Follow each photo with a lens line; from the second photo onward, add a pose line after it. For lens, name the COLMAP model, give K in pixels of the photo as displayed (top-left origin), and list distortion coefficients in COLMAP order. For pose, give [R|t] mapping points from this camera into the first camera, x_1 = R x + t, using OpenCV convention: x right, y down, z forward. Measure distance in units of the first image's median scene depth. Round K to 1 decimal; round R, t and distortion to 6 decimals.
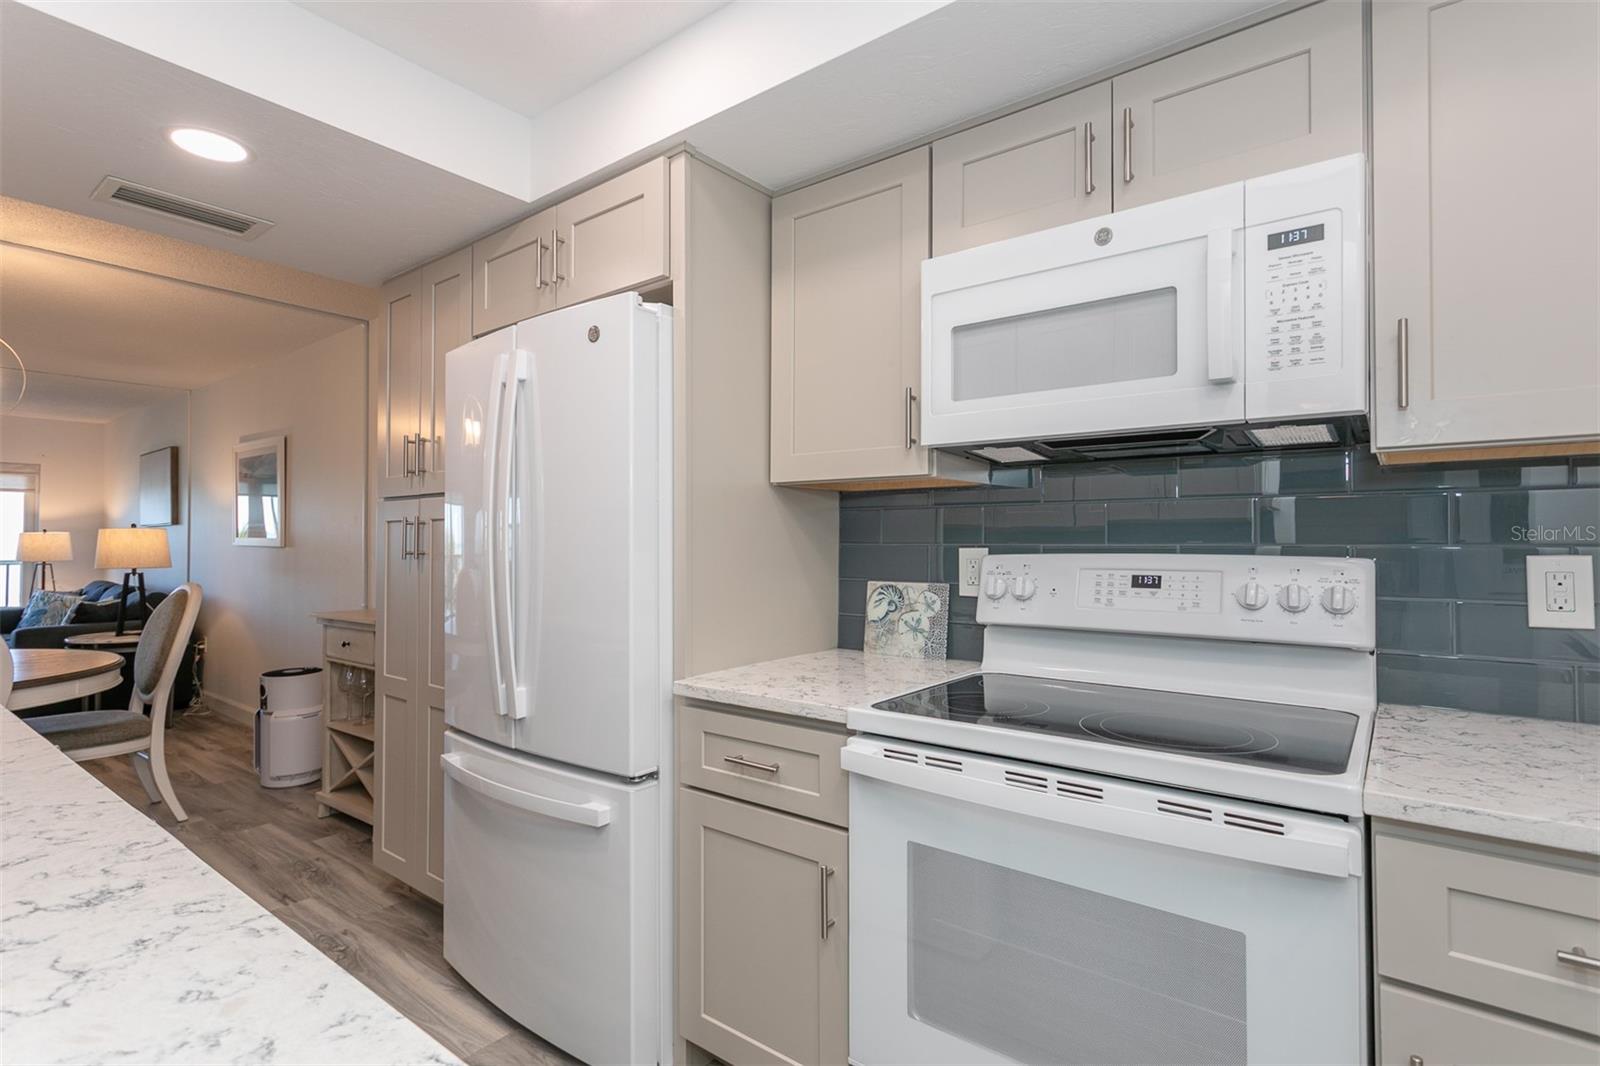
lens RADIAL K [[758.5, 0, 789.8], [0, 758.5, 532.4], [0, 0, 1]] dist [0.001310, 0.001011]
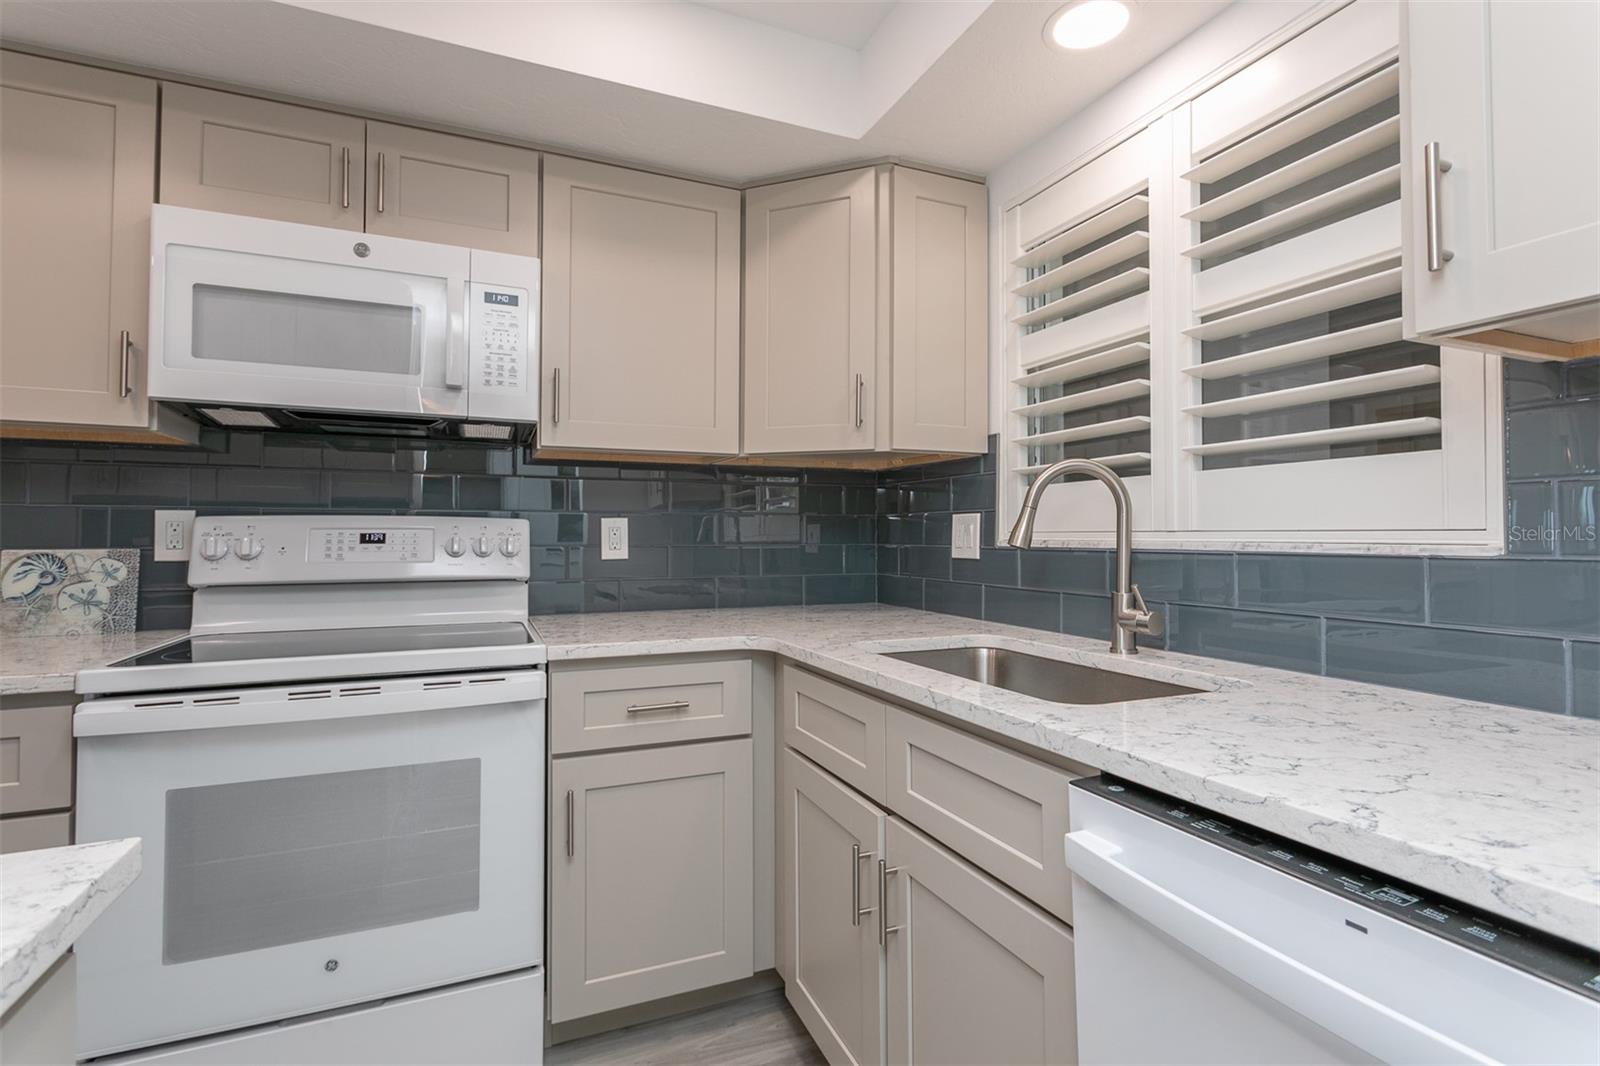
lens RADIAL K [[776.8, 0, 809.0], [0, 776.8, 517.3], [0, 0, 1]] dist [-0.001891, 0.000084]
pose [[0.470507, 0.018787, 0.882196, -0.284621], [-0.012625, 0.999814, -0.014558, 0.039698], [-0.882306, -0.004288, 0.470657, -0.185437]]
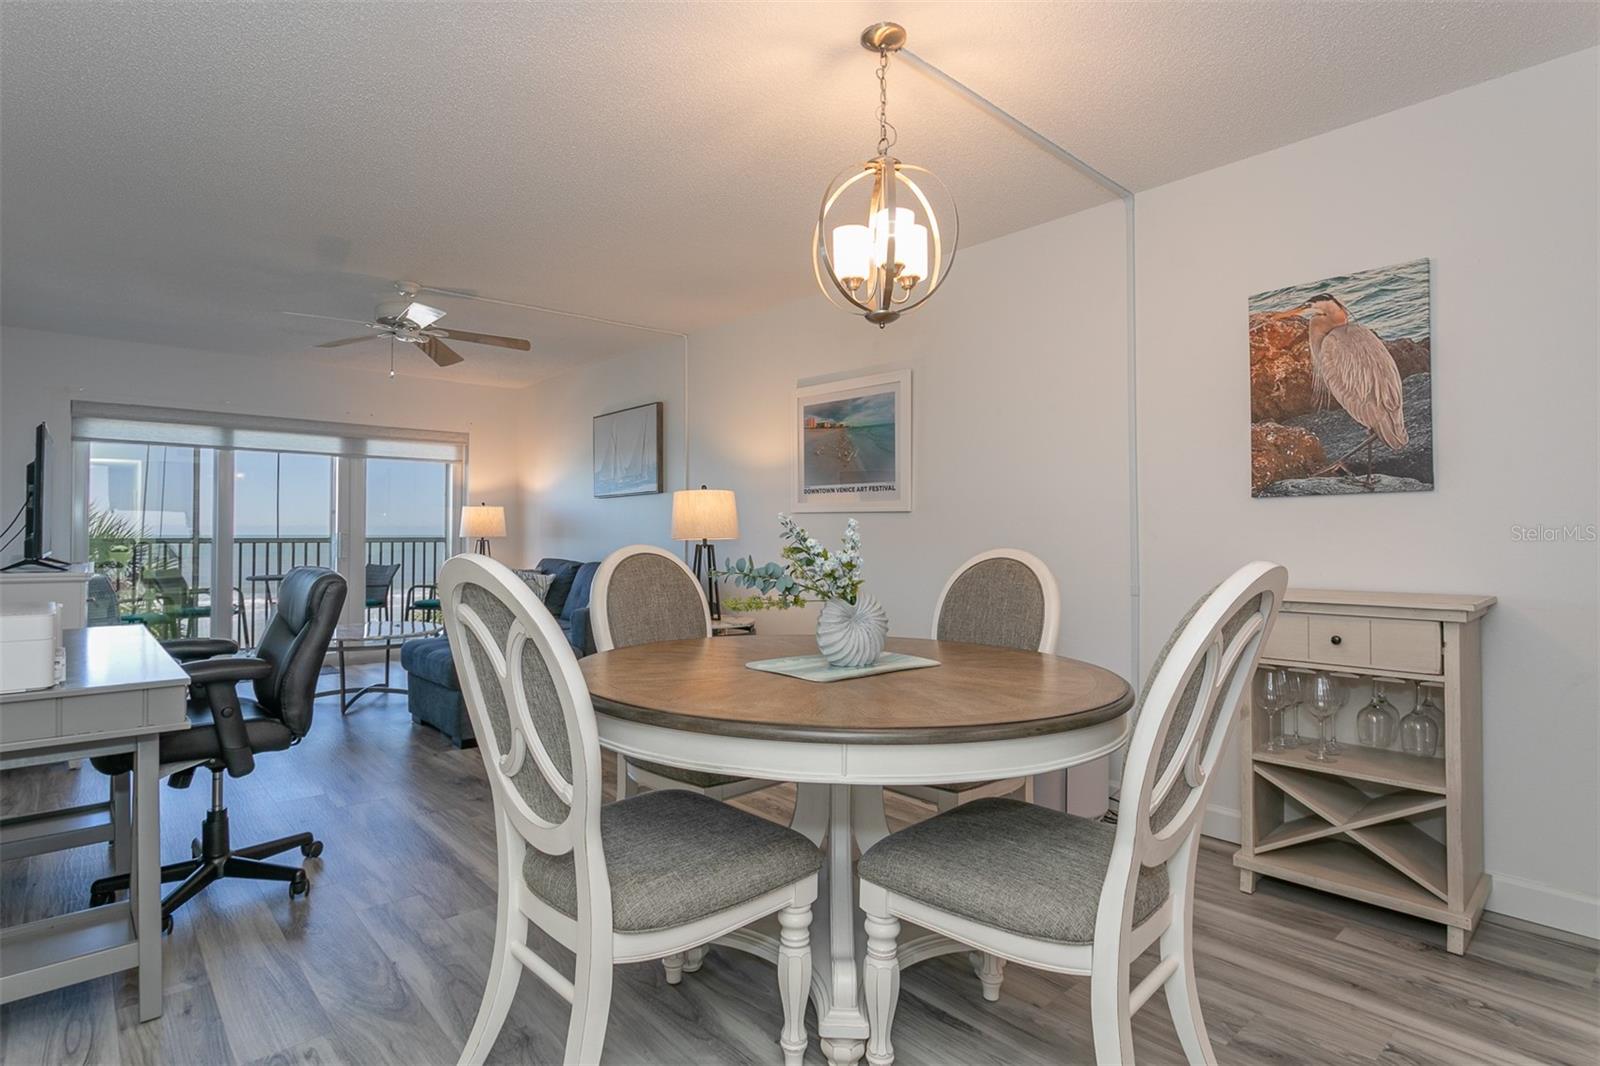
lens RADIAL K [[802.6, 0, 791.2], [0, 802.6, 531.0], [0, 0, 1]] dist [-0.004740, -0.000684]
pose [[0.985091, -0.001328, -0.172028, -1.811381], [0.003356, 0.999928, 0.011499, 0.082774], [0.172000, -0.011905, 0.985025, 0.451331]]
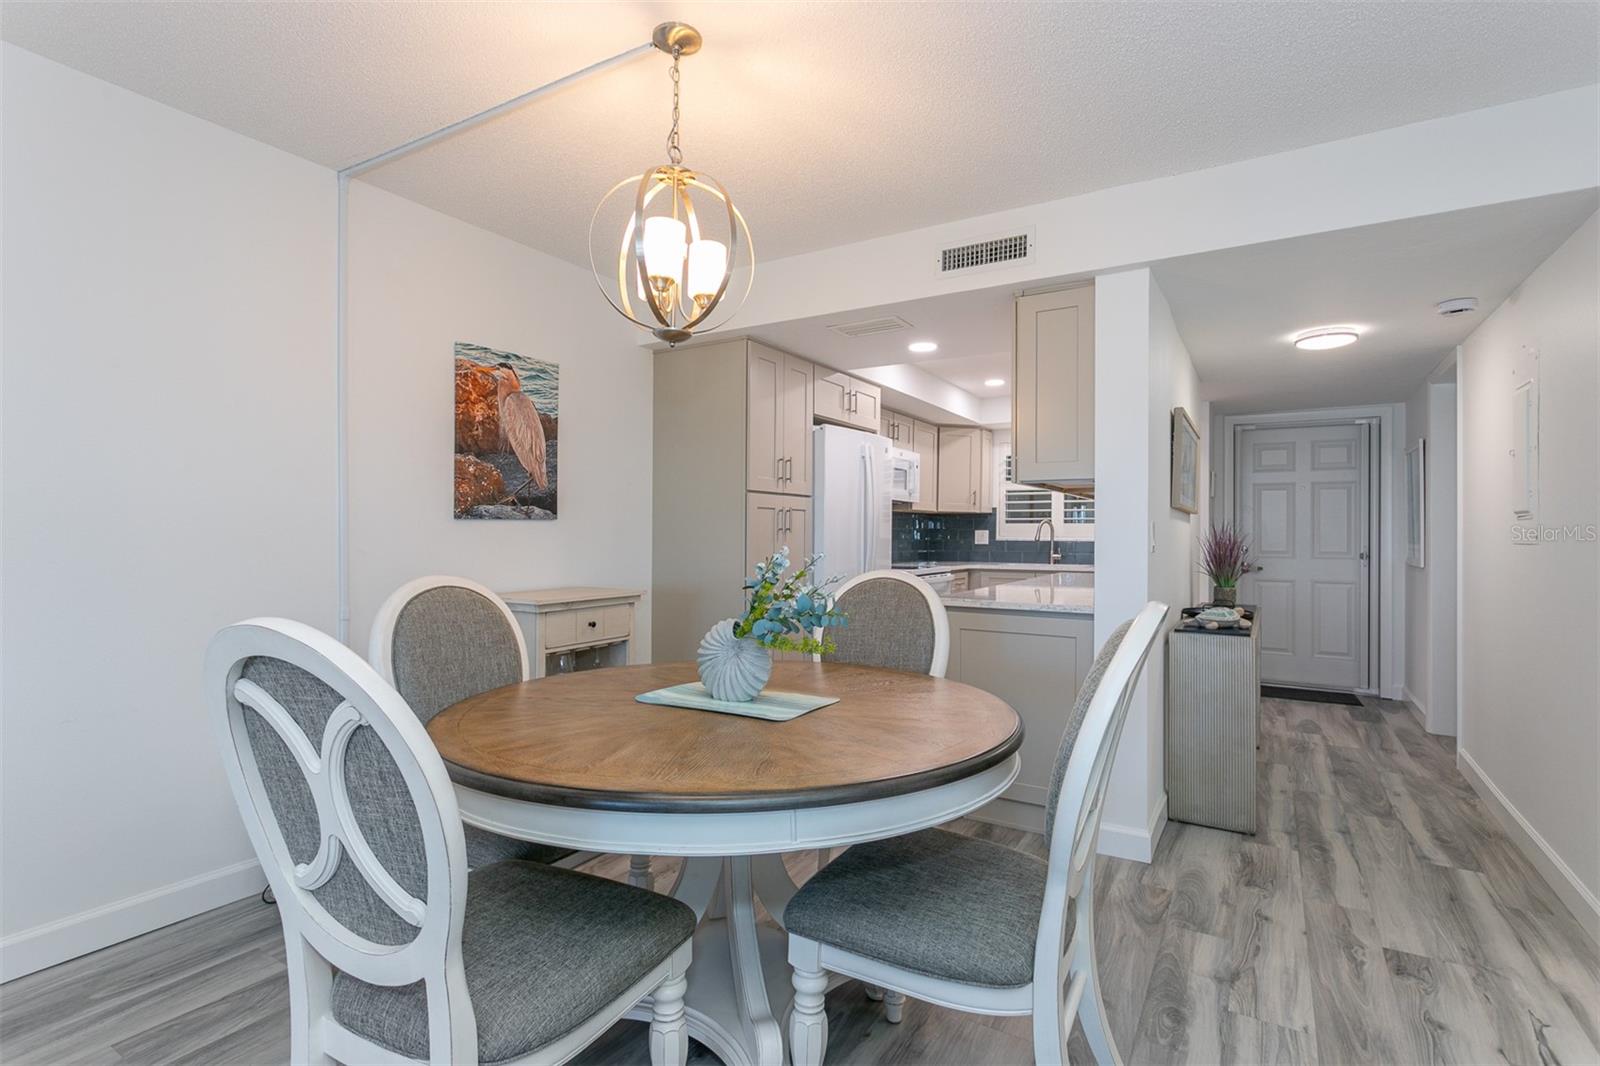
lens RADIAL K [[758.5, 0, 789.8], [0, 758.5, 532.4], [0, 0, 1]] dist [0.001310, 0.001011]
pose [[-0.107387, -0.000510, 0.994217, -3.078256], [-0.022243, 0.999751, -0.001890, 0.053031], [-0.993968, -0.022318, -0.107372, 1.713001]]
